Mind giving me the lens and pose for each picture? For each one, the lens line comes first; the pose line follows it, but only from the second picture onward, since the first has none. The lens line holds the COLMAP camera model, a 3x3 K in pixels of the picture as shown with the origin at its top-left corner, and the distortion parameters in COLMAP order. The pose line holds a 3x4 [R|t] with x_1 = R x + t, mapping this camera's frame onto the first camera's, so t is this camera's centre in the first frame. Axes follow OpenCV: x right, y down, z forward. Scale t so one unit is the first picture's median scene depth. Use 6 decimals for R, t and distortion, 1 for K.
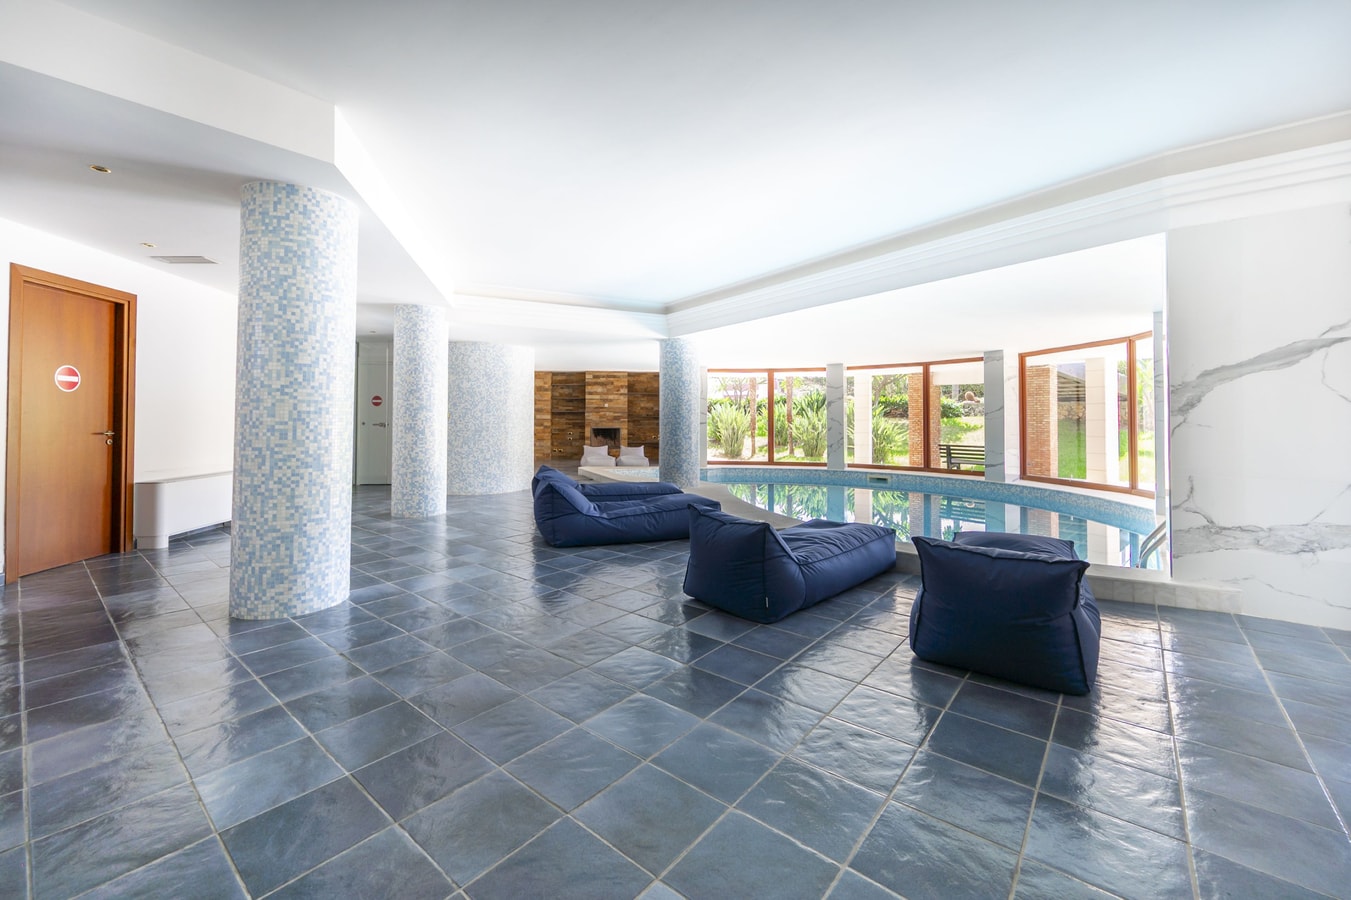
lens RADIAL K [[528.3, 0, 682.2], [0, 528.3, 413.6], [0, 0, 1]] dist [-0.000604, -0.000149]
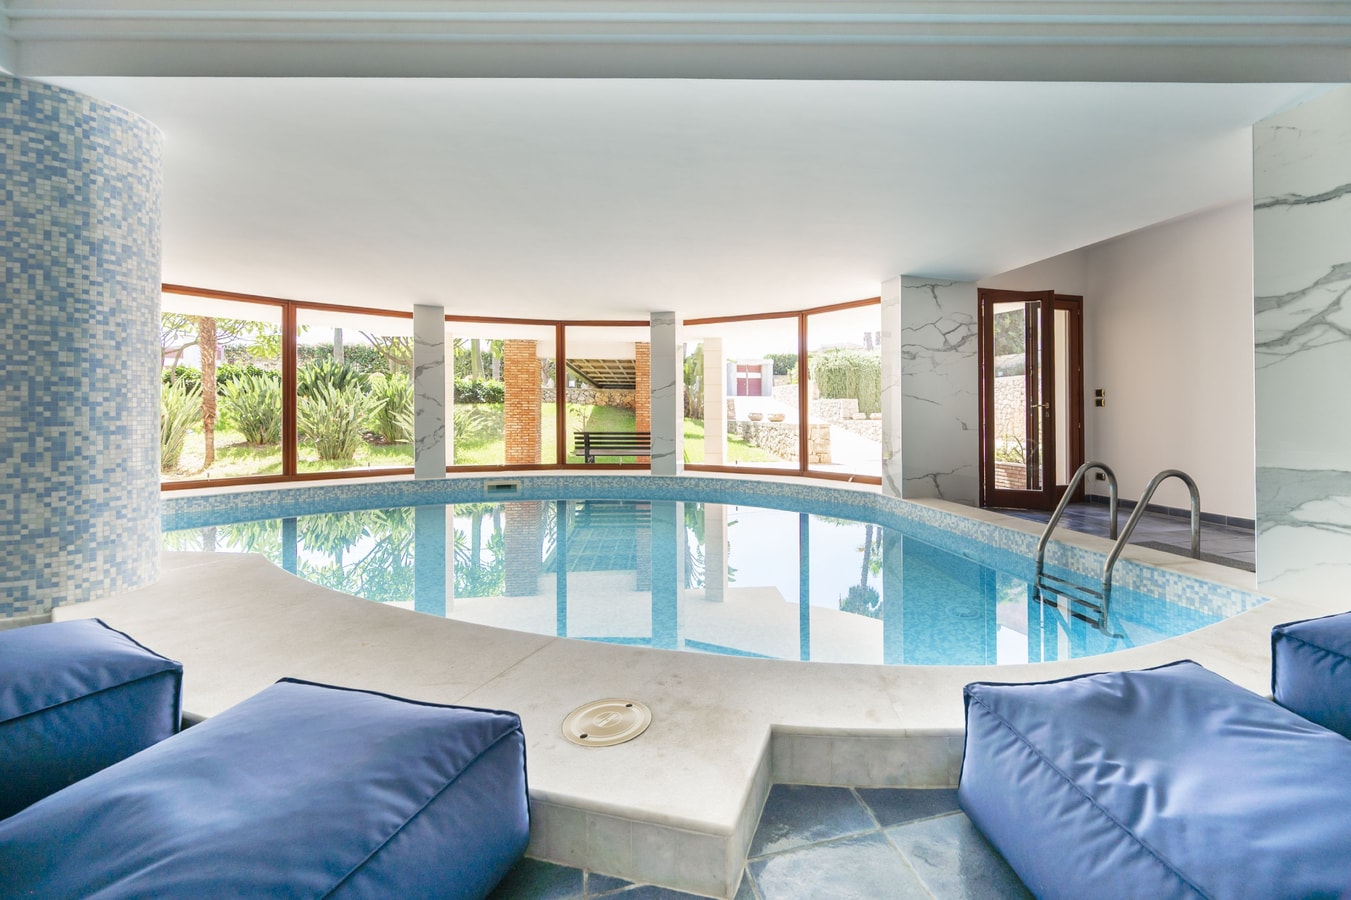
lens RADIAL K [[528.3, 0, 682.2], [0, 528.3, 413.6], [0, 0, 1]] dist [-0.000604, -0.000149]
pose [[0.591037, -0.001272, 0.806643, -0.030784], [-0.011852, 0.999877, 0.010260, 0.020964], [-0.806557, -0.015624, 0.590949, 0.402872]]
